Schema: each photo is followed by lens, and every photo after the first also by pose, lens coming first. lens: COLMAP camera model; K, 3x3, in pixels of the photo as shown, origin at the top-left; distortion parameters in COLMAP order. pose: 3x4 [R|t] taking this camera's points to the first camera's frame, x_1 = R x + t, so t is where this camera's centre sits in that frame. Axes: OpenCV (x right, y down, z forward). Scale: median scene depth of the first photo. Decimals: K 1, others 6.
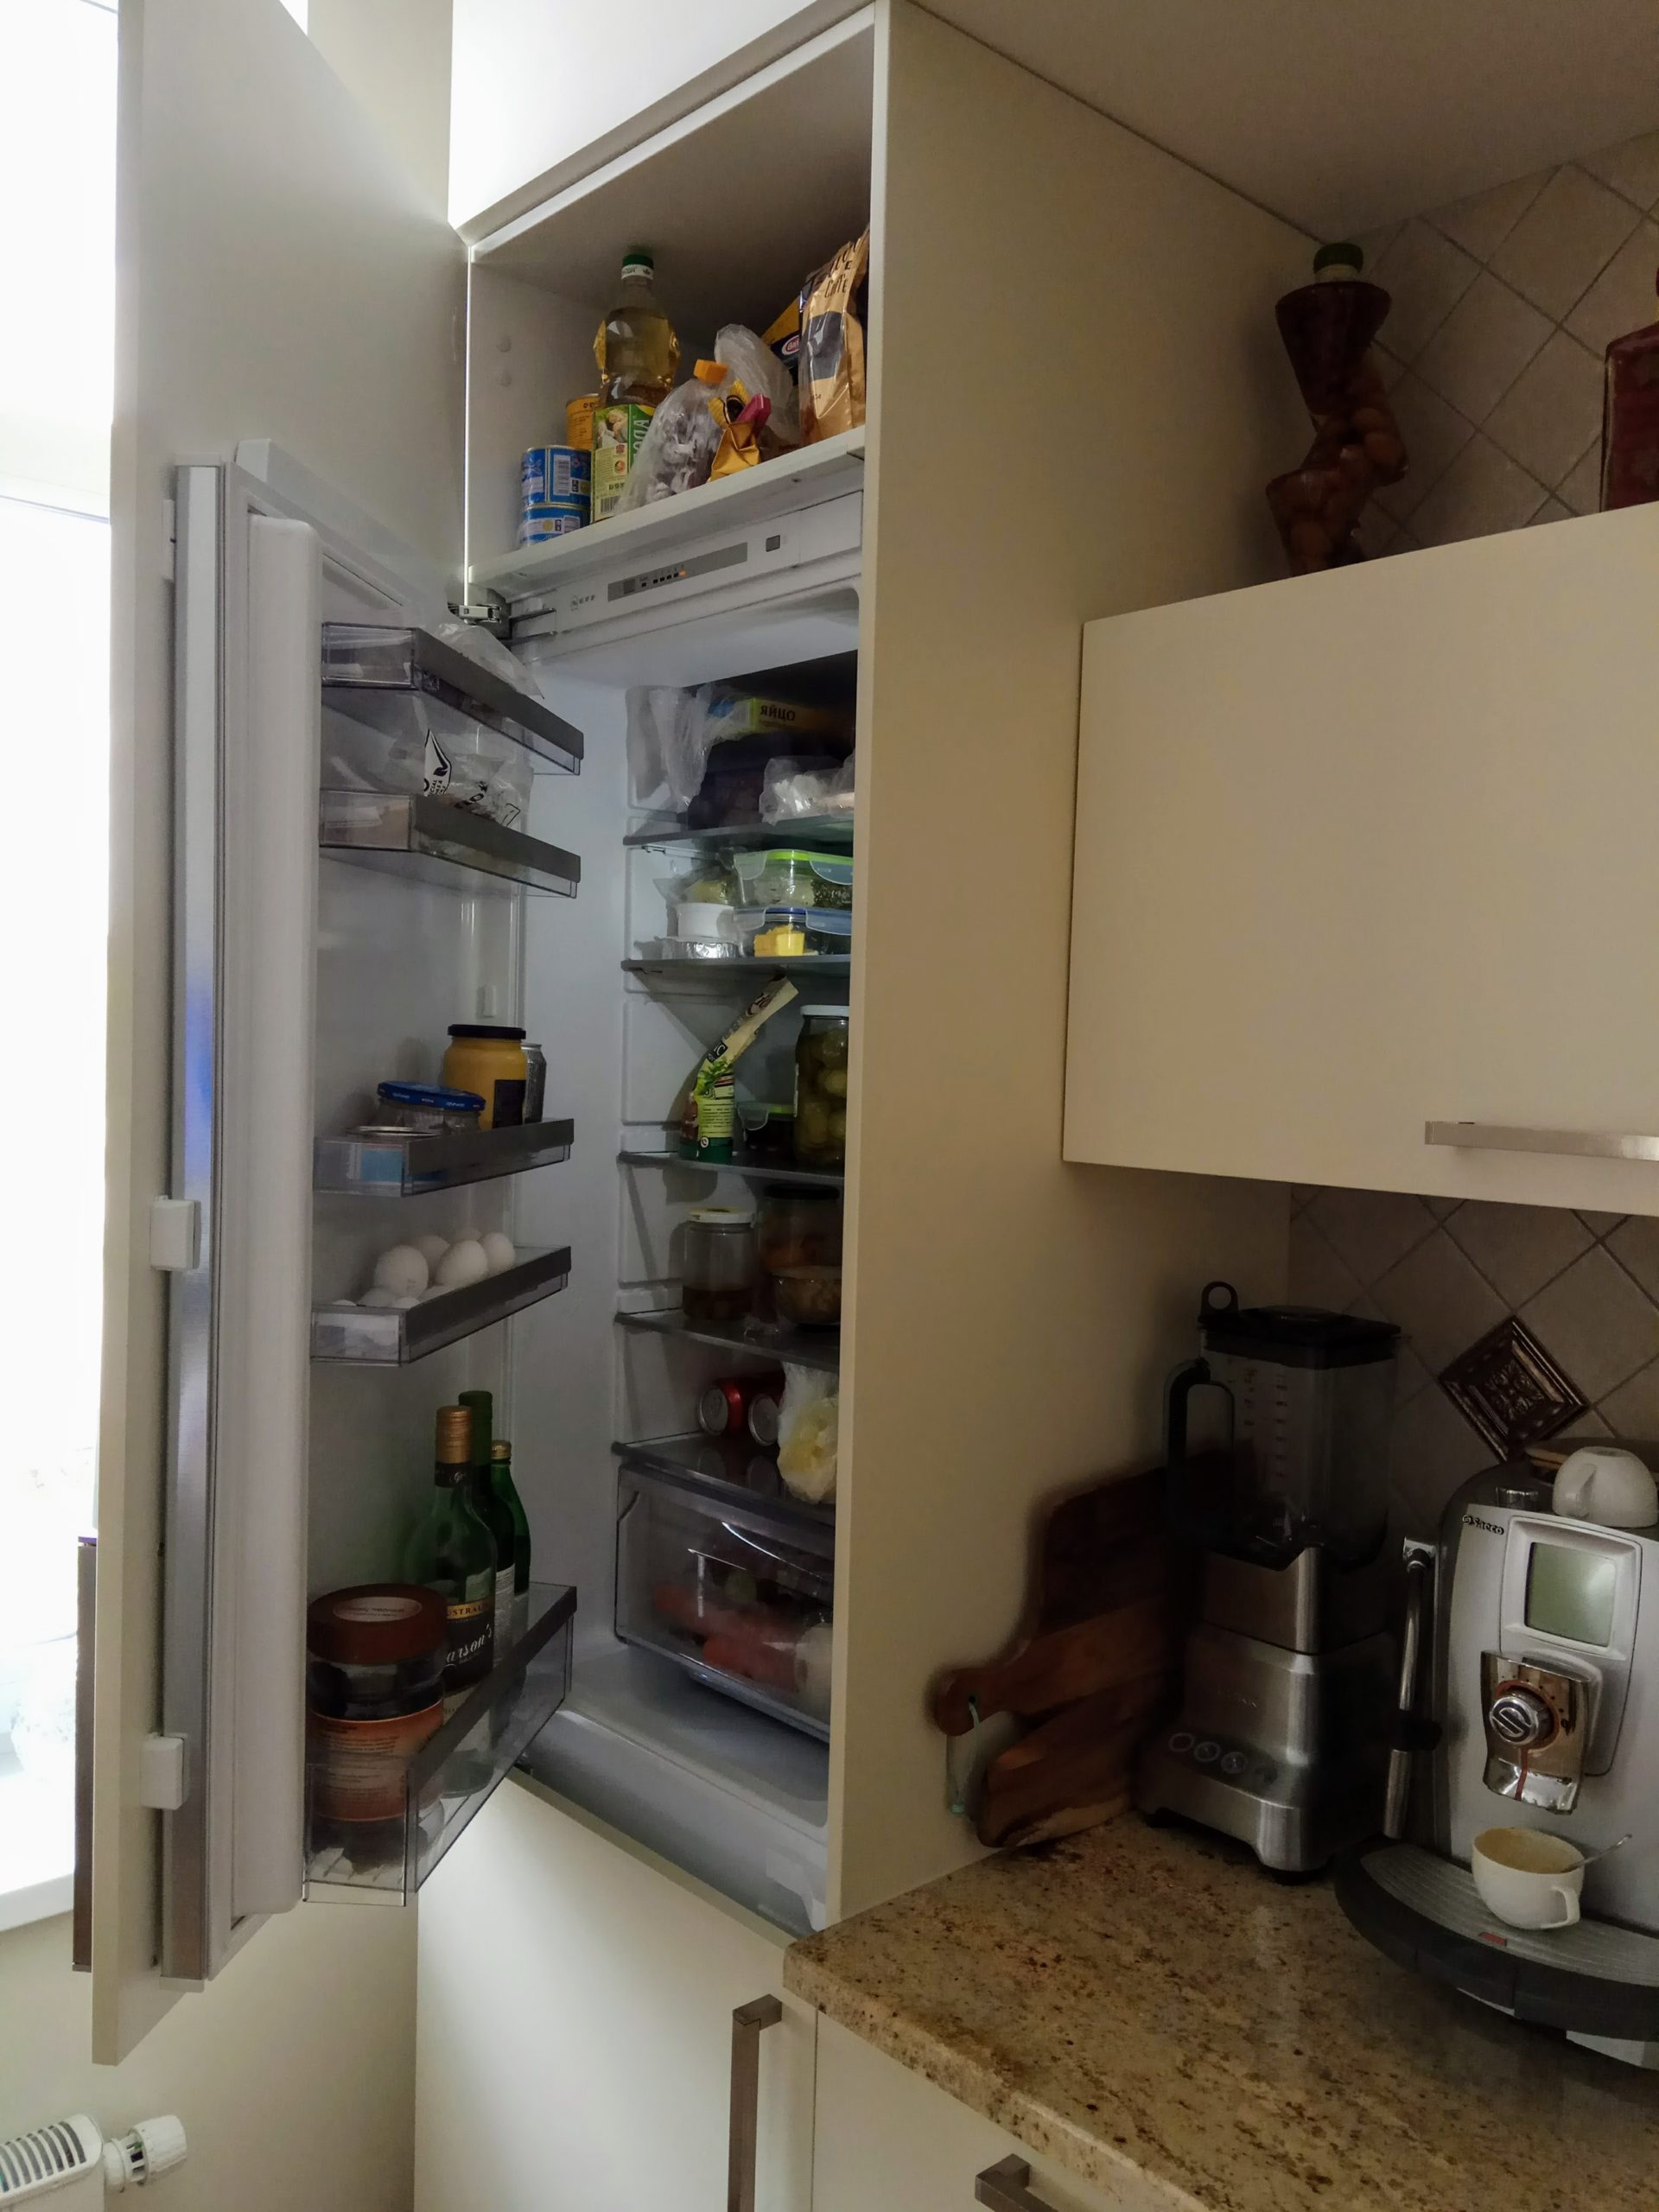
lens RADIAL K [[1718.4, 0, 840.8], [0, 1718.4, 1118.9], [0, 0, 1]] dist [0.073661, -0.112410]
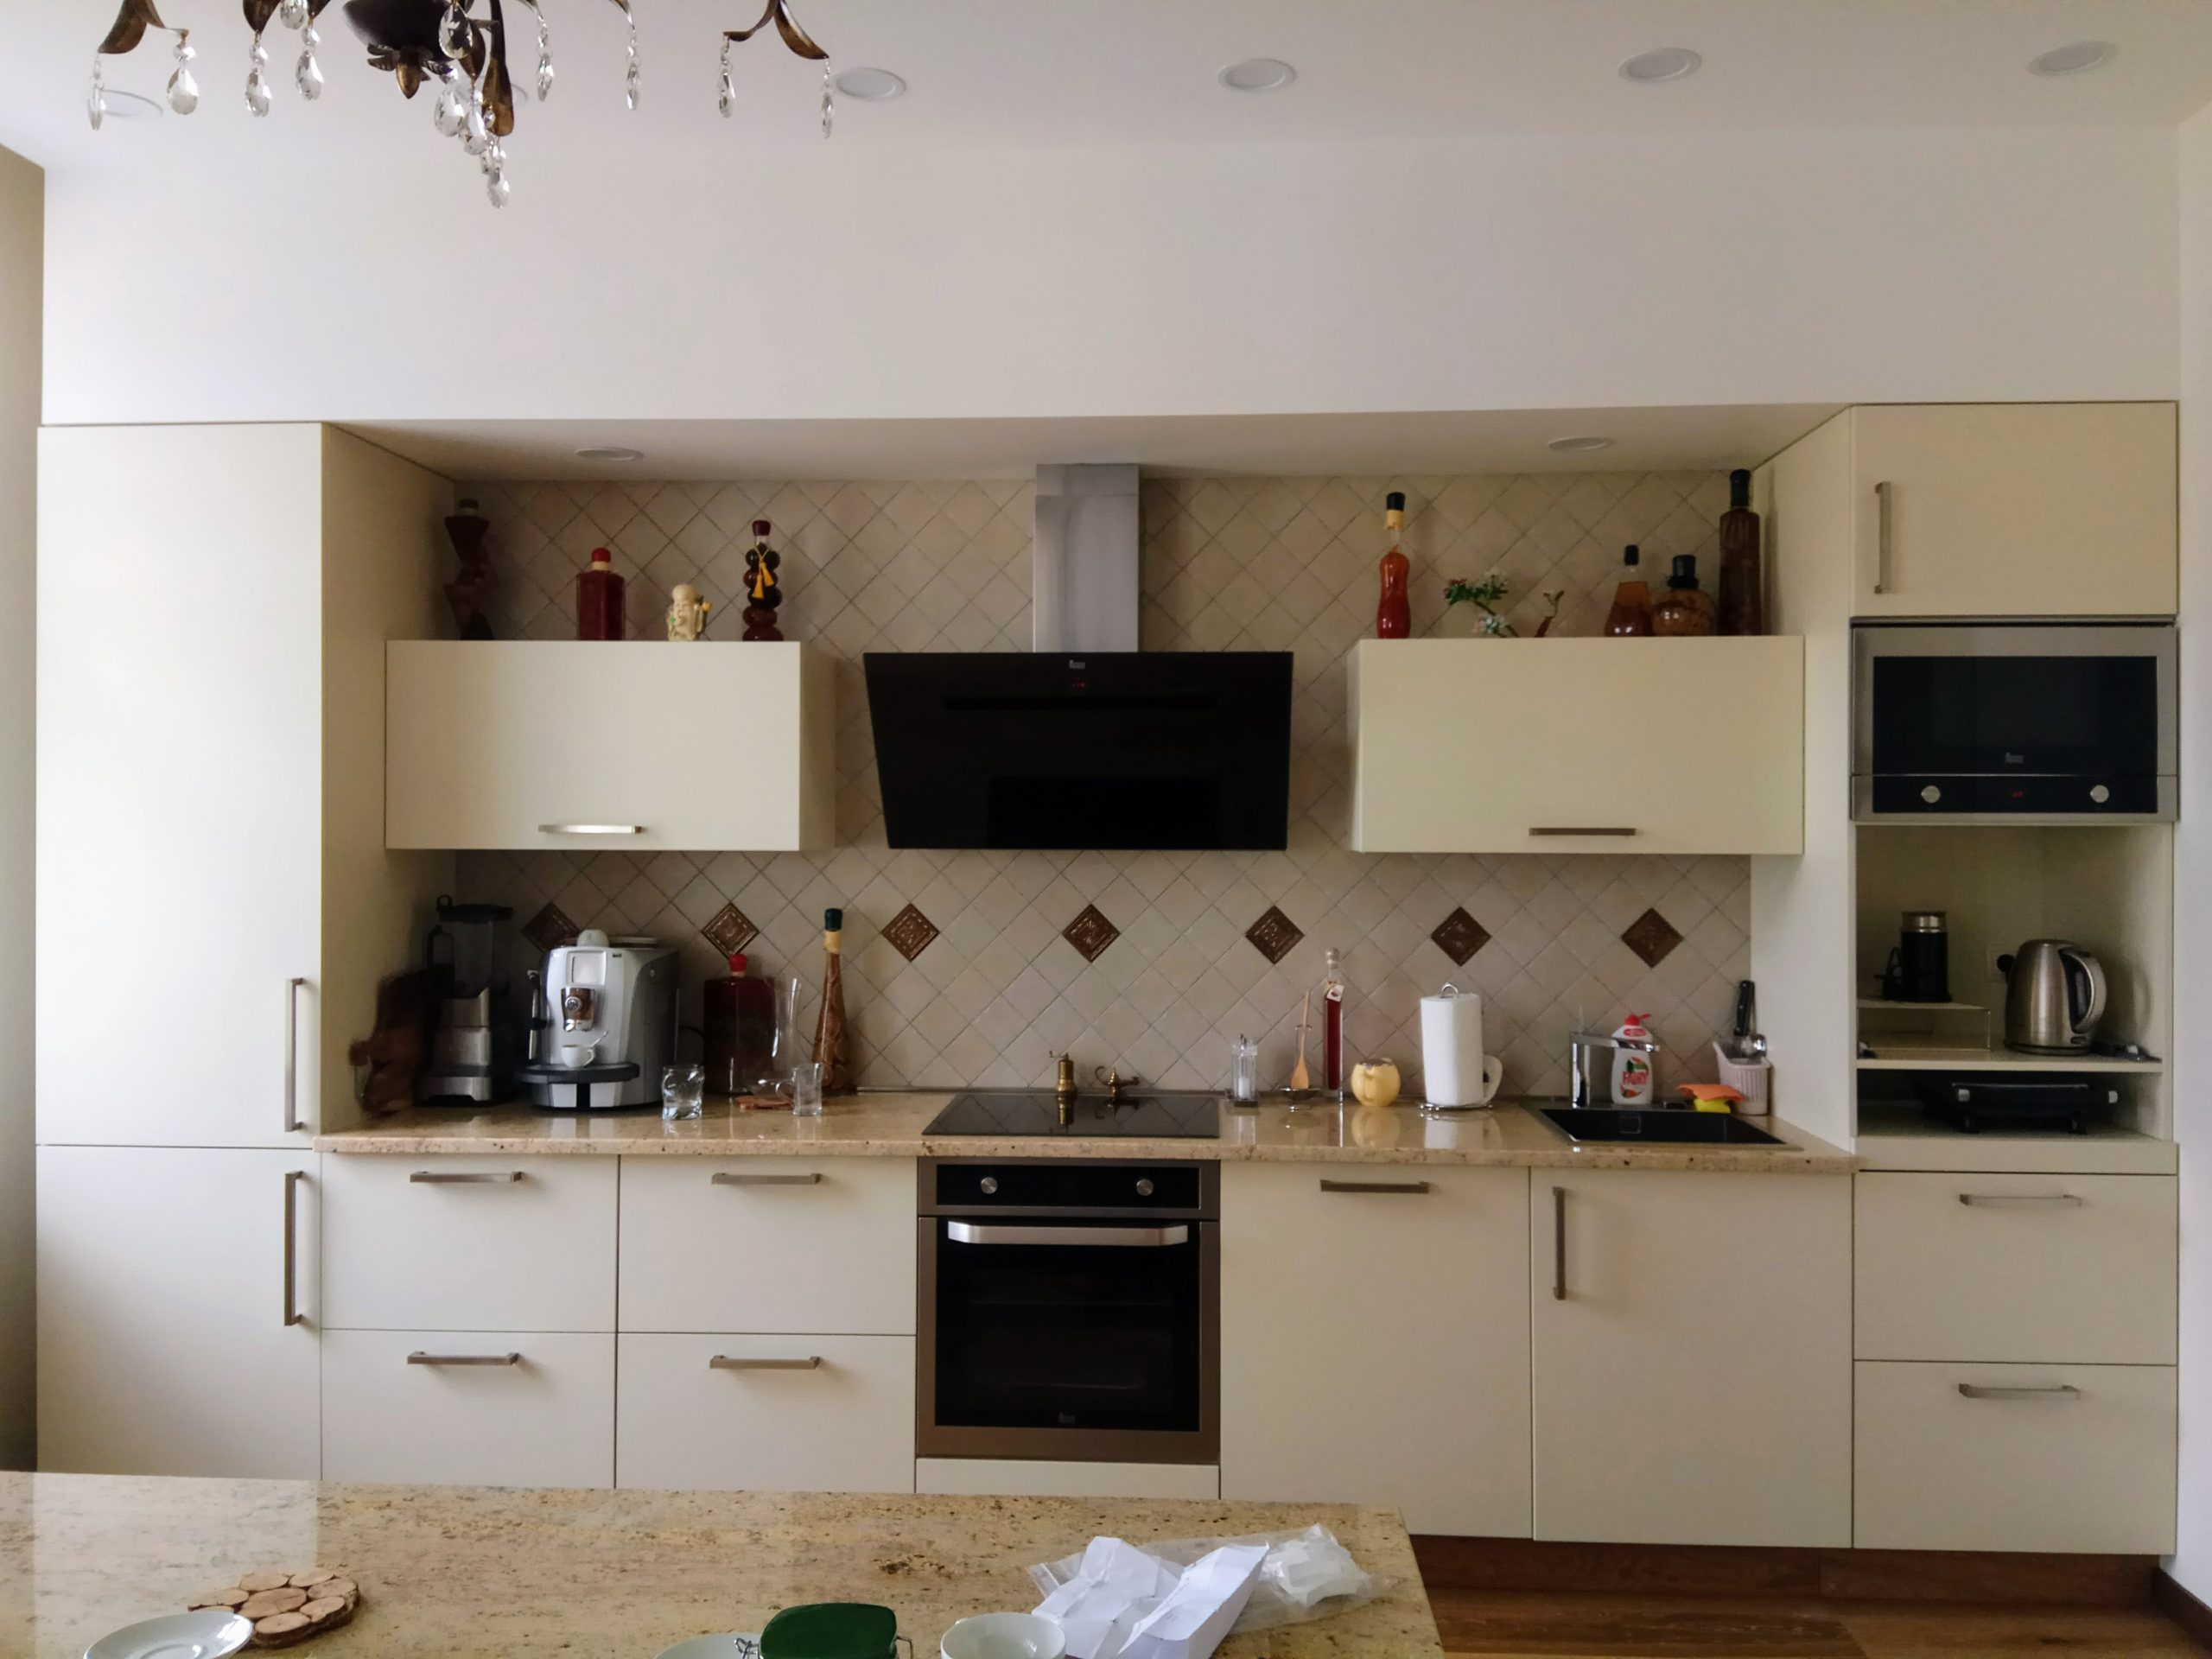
lens RADIAL K [[1708.5, 0, 1107.1], [0, 1708.5, 825.8], [0, 0, 1]] dist [0.098955, -0.138486]
pose [[0.715801, -0.022293, 0.697948, -0.959734], [0.046327, 0.998804, -0.015610, 0.086530], [-0.696766, 0.043507, 0.715978, -1.702910]]
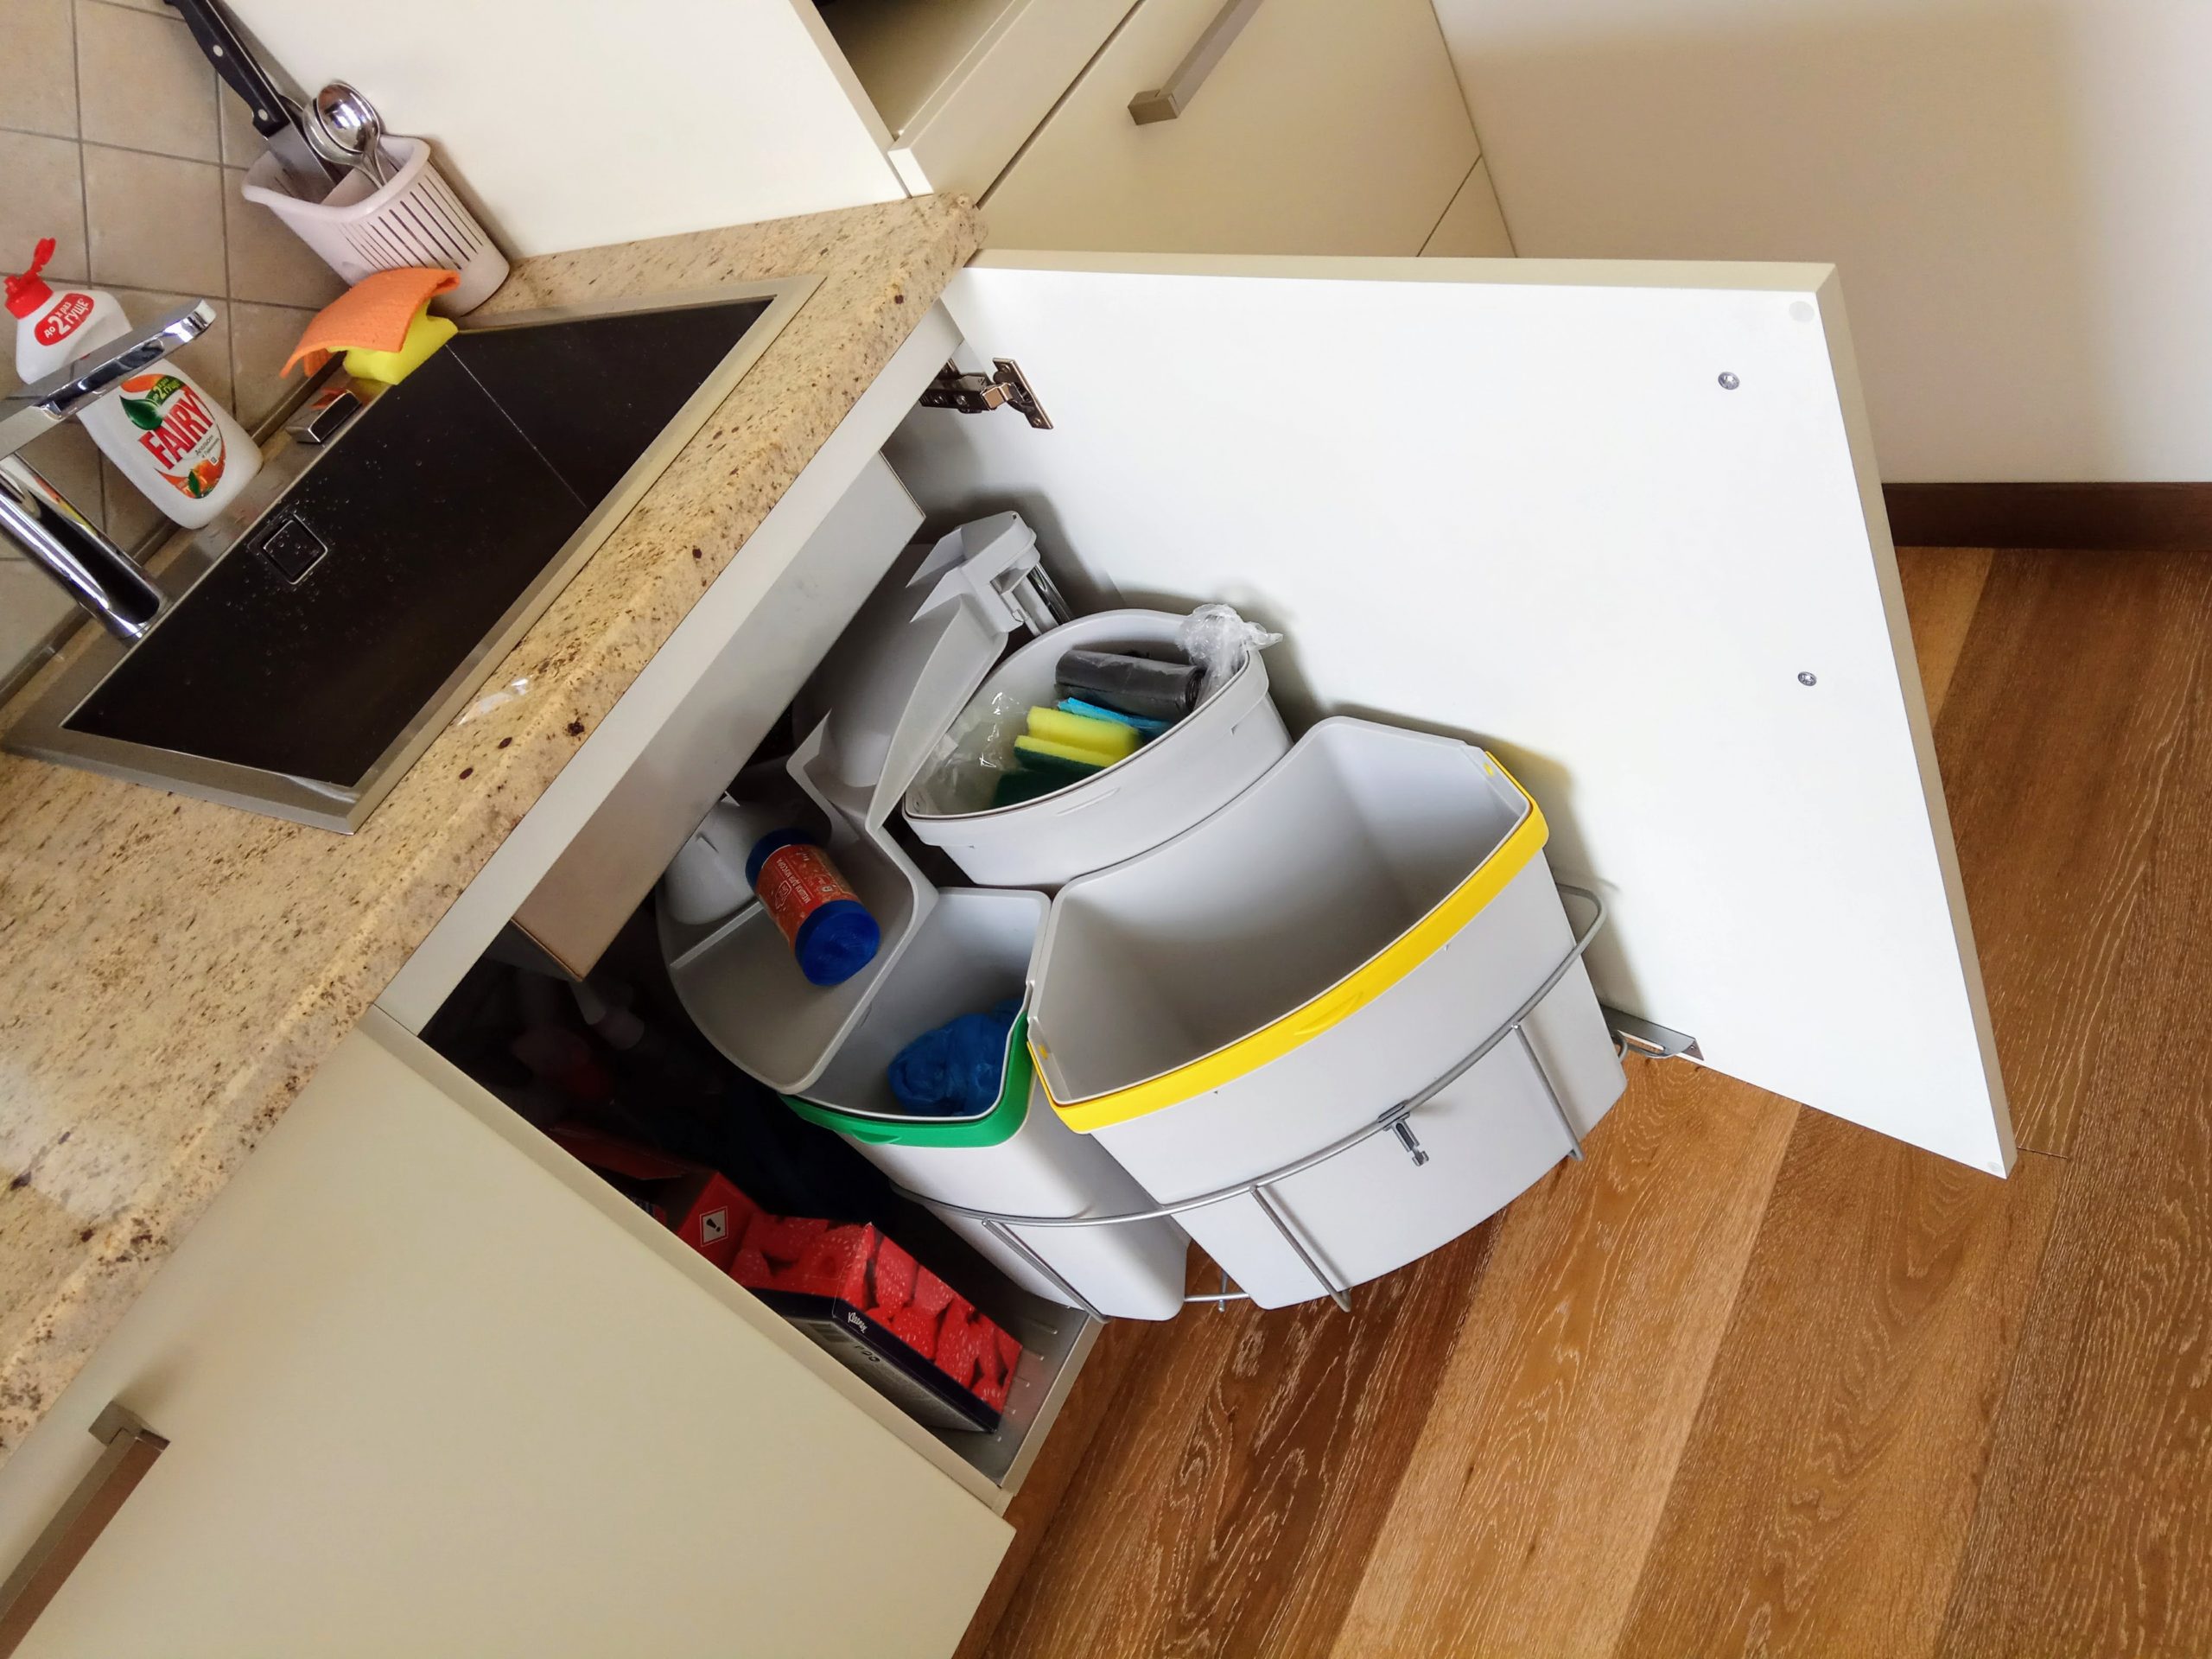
lens RADIAL K [[1718.4, 0, 1109.7], [0, 1718.4, 815.6], [0, 0, 1]] dist [0.073661, -0.112410]
pose [[-0.263938, -0.618014, 0.740538, 0.680181], [0.467378, 0.589660, 0.658679, 0.236952], [-0.843738, 0.519962, 0.133213, -0.698707]]
